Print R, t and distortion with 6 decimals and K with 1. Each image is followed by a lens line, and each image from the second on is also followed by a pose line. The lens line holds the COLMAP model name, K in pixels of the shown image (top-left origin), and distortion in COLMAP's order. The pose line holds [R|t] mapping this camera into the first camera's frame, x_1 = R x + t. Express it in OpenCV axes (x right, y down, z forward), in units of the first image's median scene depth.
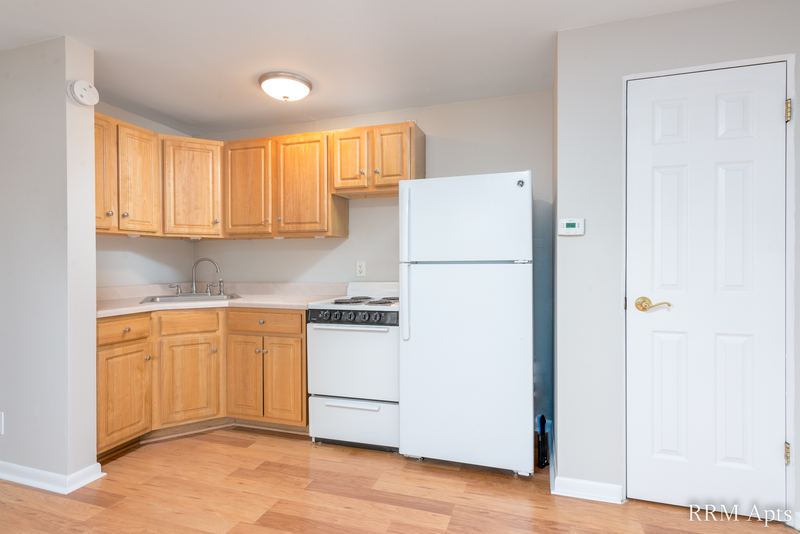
lens RADIAL K [[391.0, 0, 400.0], [0, 391.0, 267.0], [0, 0, 1]] dist [-0.000653, -0.000193]
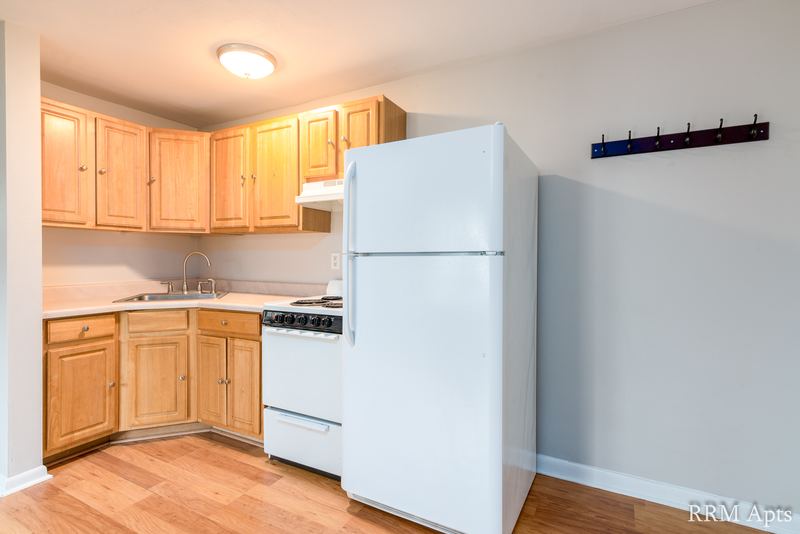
lens RADIAL K [[391.0, 0, 400.0], [0, 391.0, 267.0], [0, 0, 1]] dist [-0.000653, -0.000193]
pose [[0.988634, 0.007765, -0.150144, 0.201366], [-0.007385, 0.999968, 0.003085, 0.002787], [0.150163, -0.001941, 0.988659, 0.156342]]
